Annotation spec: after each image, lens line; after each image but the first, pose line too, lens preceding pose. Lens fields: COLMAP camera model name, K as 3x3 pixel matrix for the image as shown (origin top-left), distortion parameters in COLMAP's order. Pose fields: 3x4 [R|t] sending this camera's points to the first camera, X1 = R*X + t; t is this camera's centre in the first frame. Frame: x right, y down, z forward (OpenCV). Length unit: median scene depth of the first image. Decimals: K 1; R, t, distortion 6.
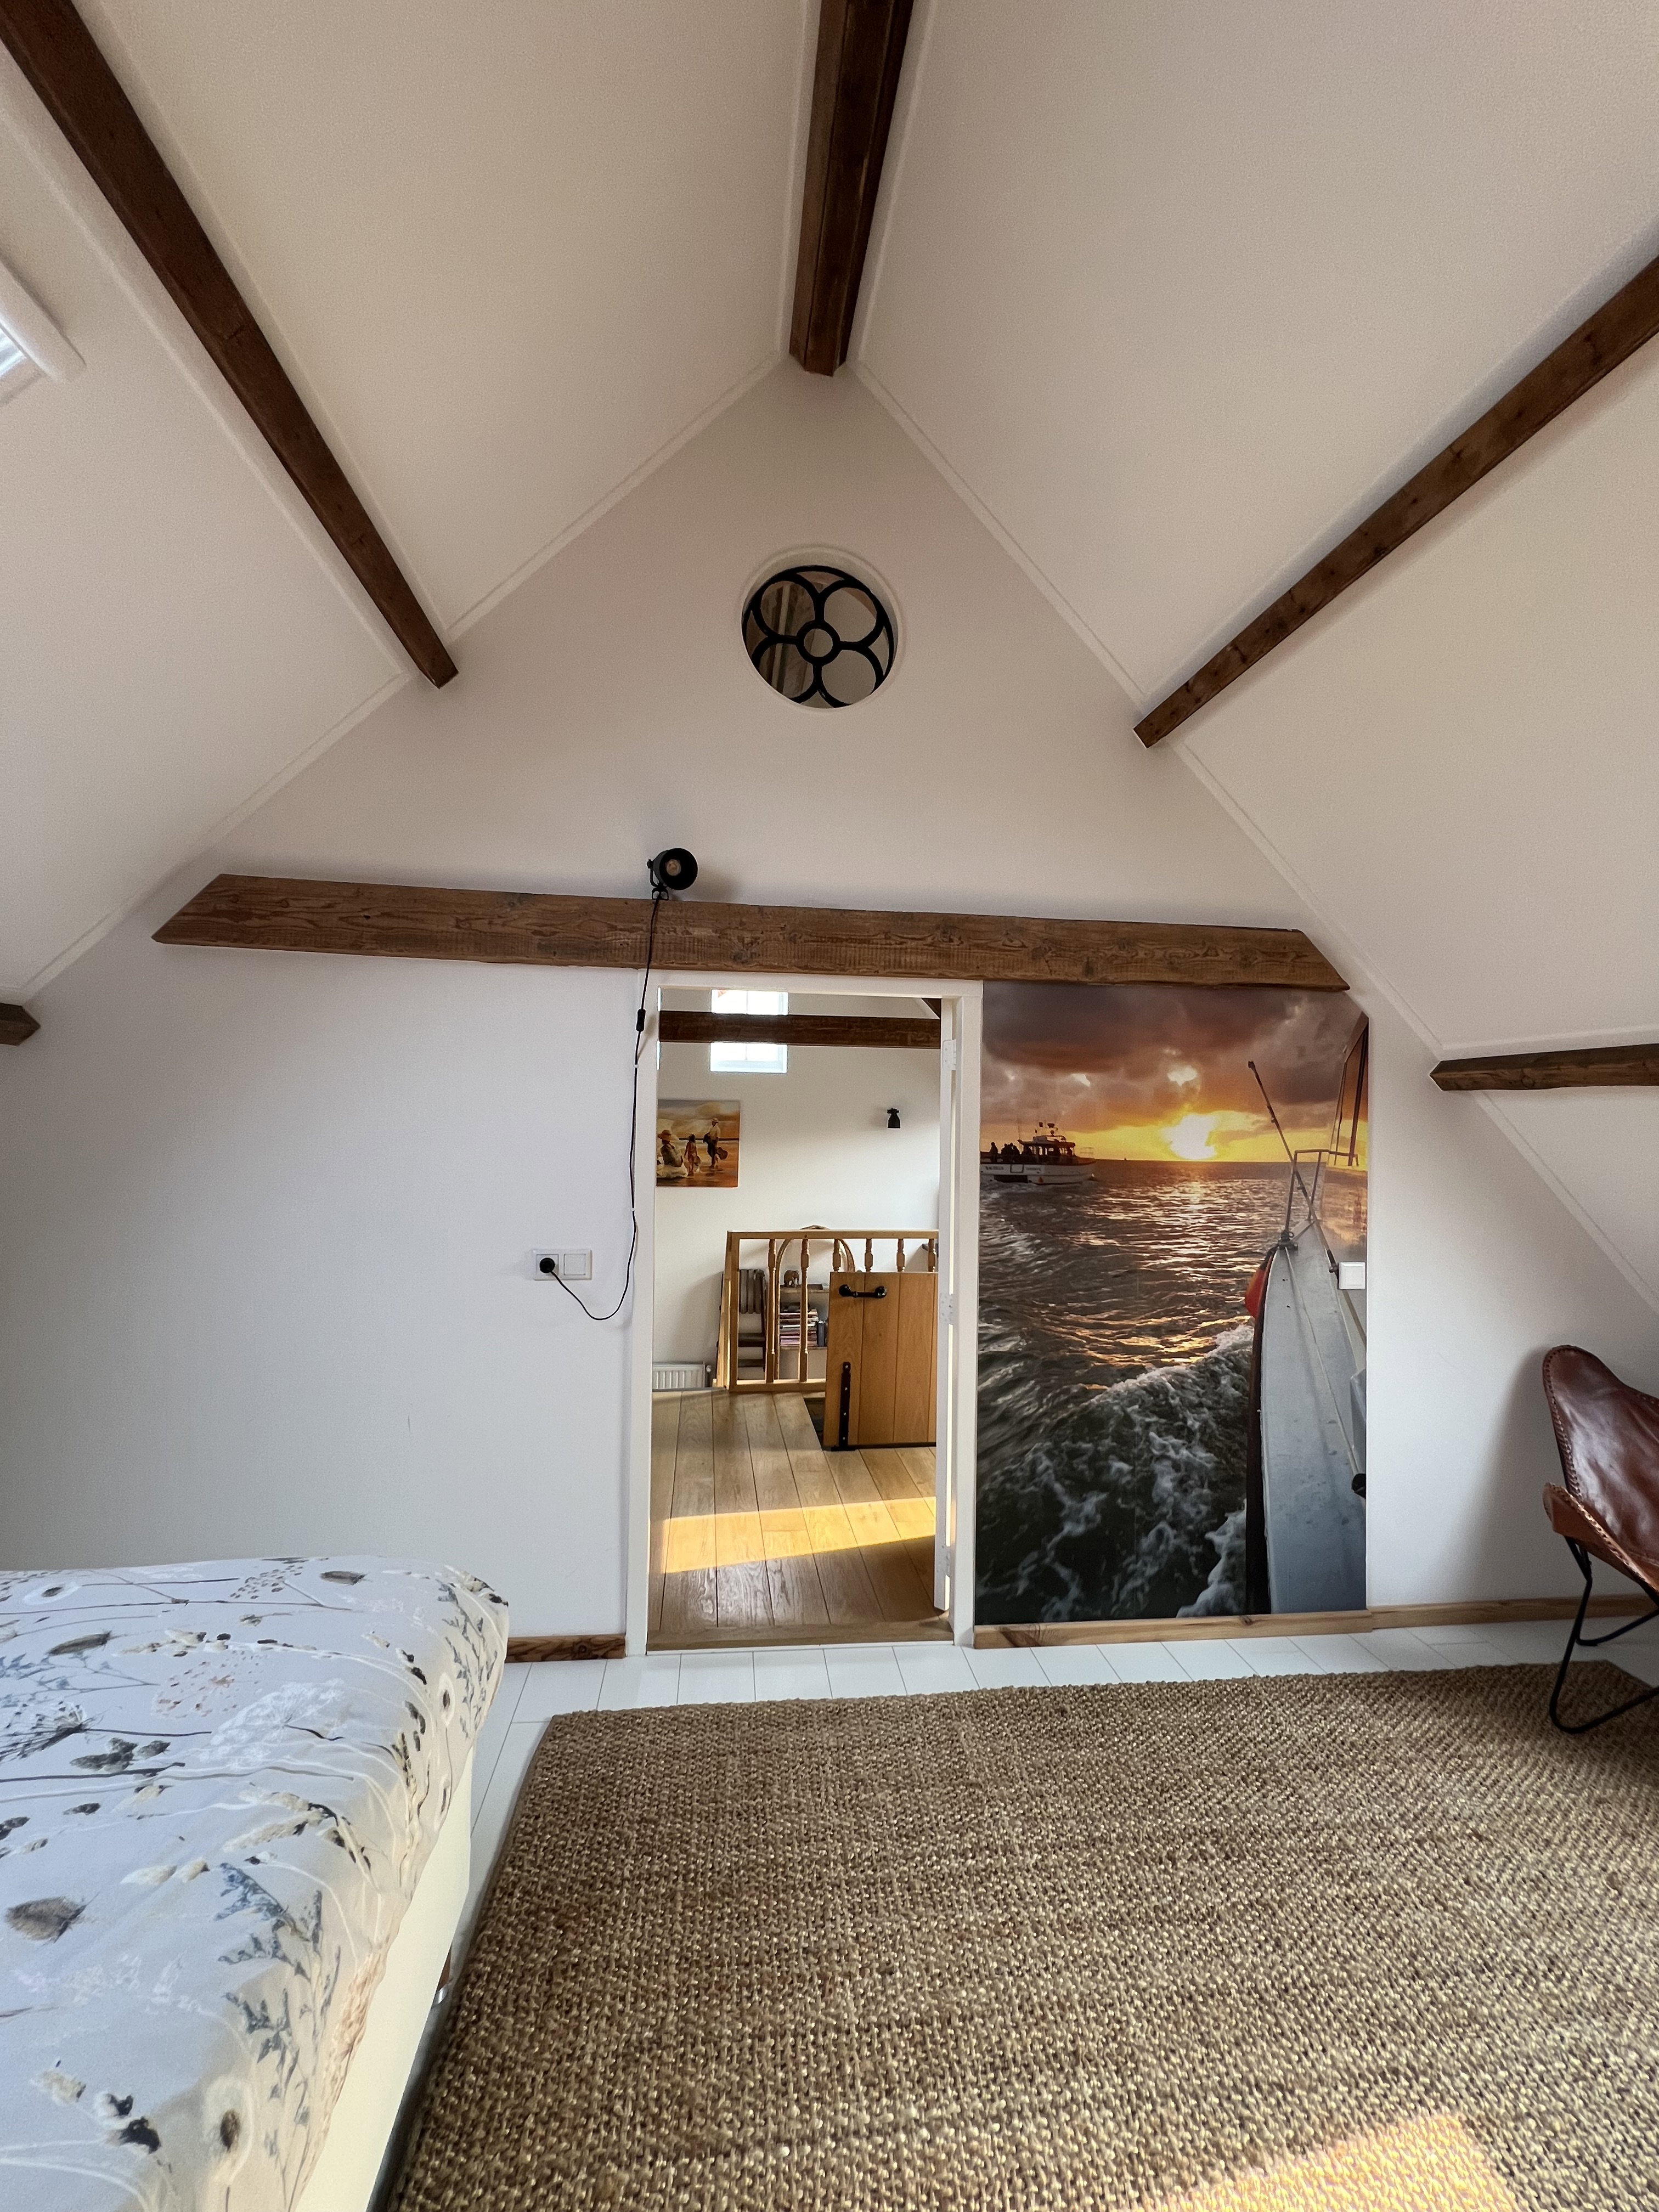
lens RADIAL K [[888.7, 0, 838.8], [0, 888.7, 1110.8], [0, 0, 1]] dist [-0.004303, 0.002388]
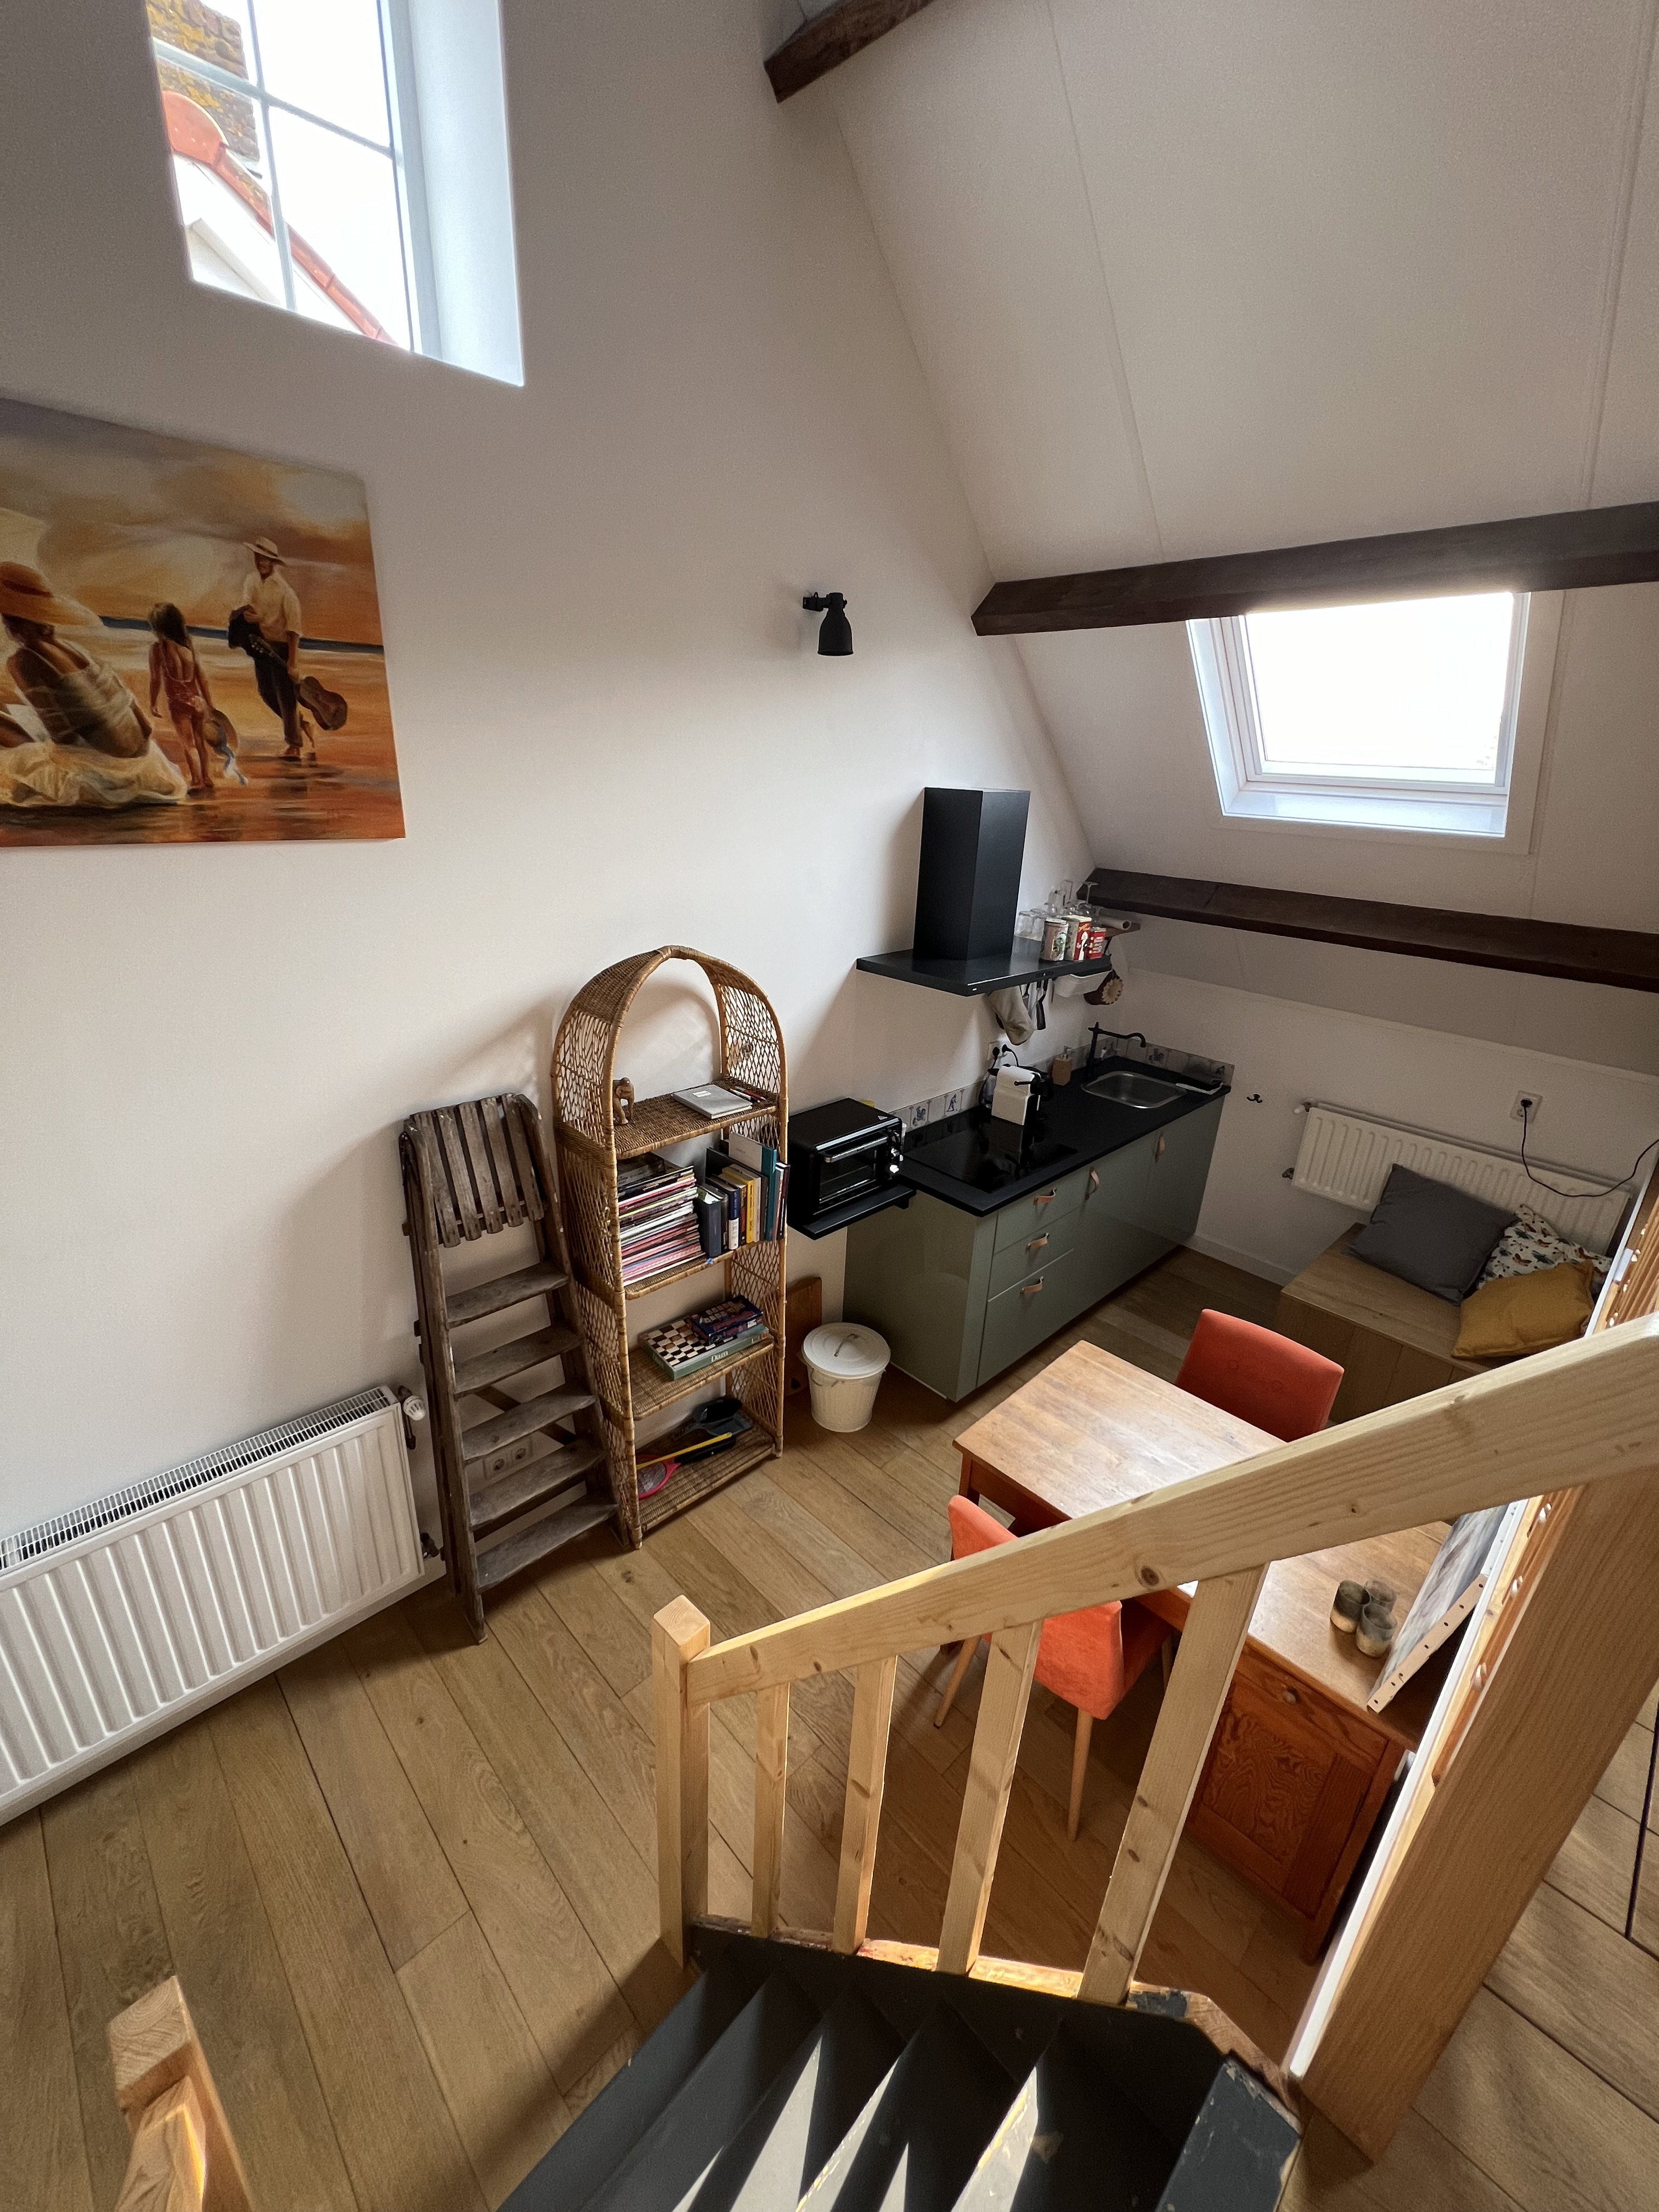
lens RADIAL K [[888.7, 0, 824.3], [0, 888.7, 1111.6], [0, 0, 1]] dist [-0.004303, 0.002388]
pose [[0.815053, -0.197441, 0.544706, -0.420914], [-0.036620, 0.920709, 0.388528, 0.122859], [-0.578228, -0.336618, 0.743197, 1.635674]]
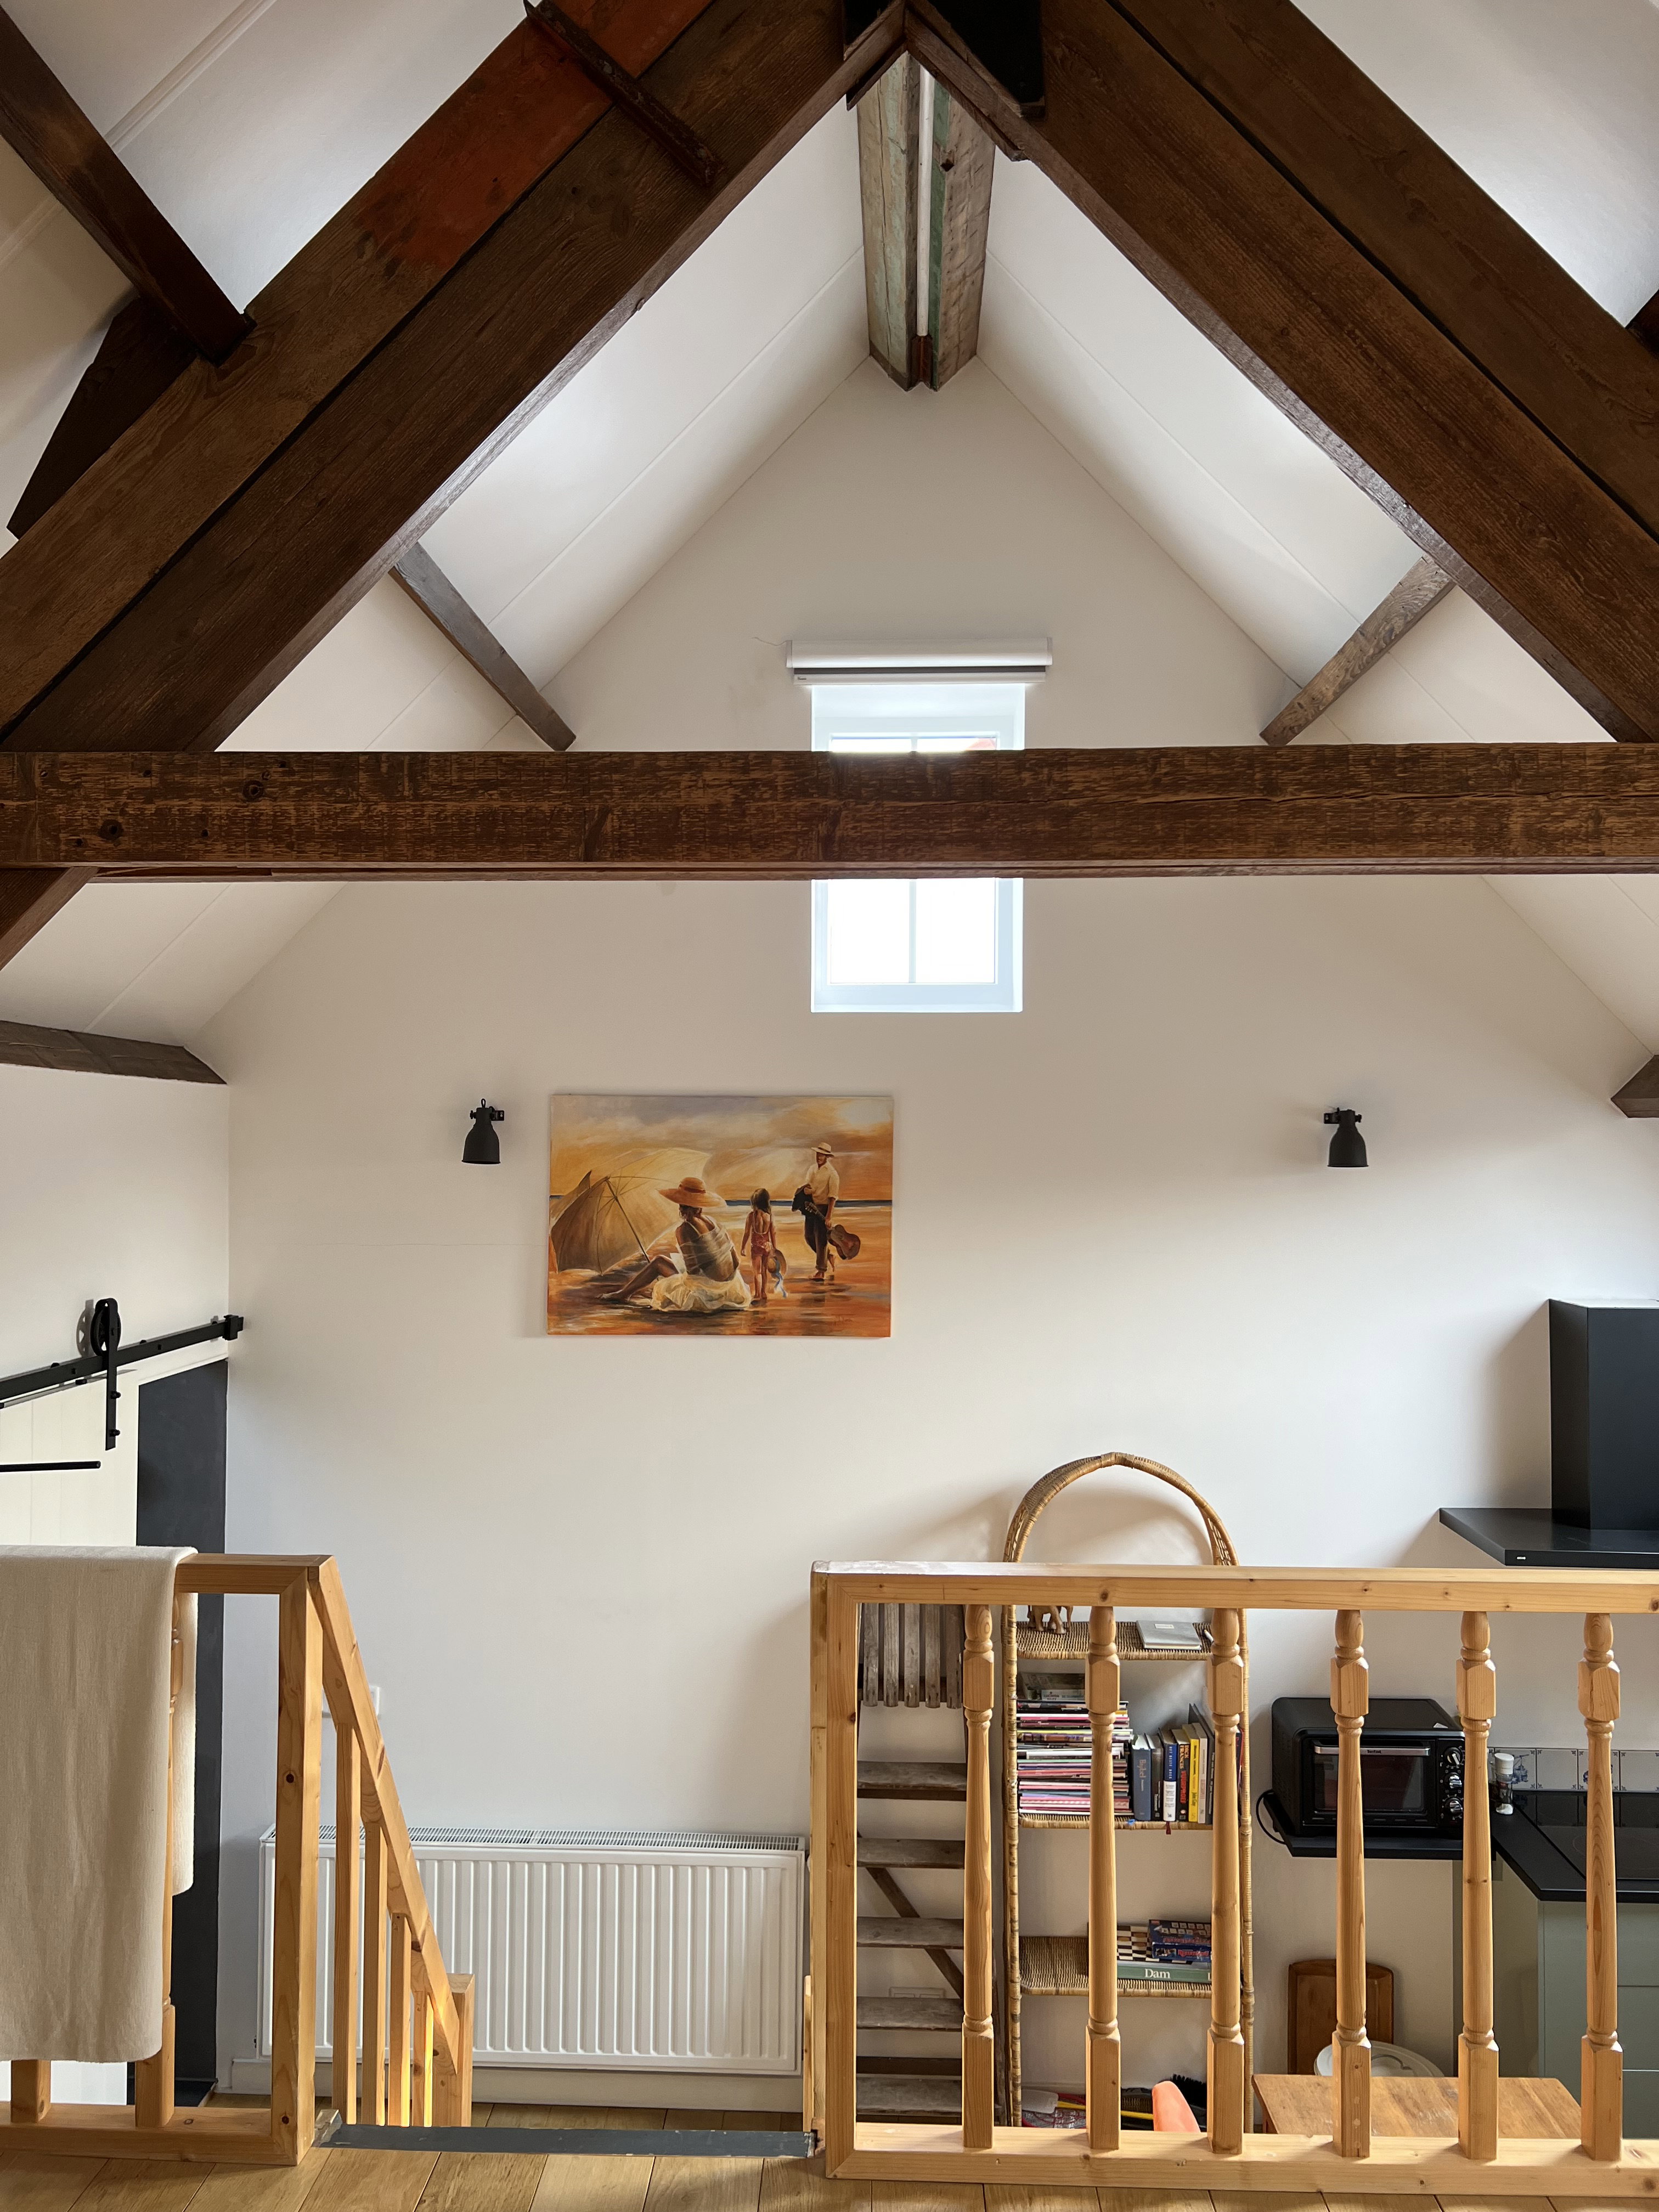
lens RADIAL K [[1671.1, 0, 807.2], [0, 1671.1, 1087.8], [0, 0, 1]] dist [0.050400, -0.064075]
pose [[0.981376, -0.018622, -0.191192, -0.041473], [0.015133, 0.999692, -0.019691, -0.002043], [0.191500, 0.016431, 0.981355, 0.809950]]
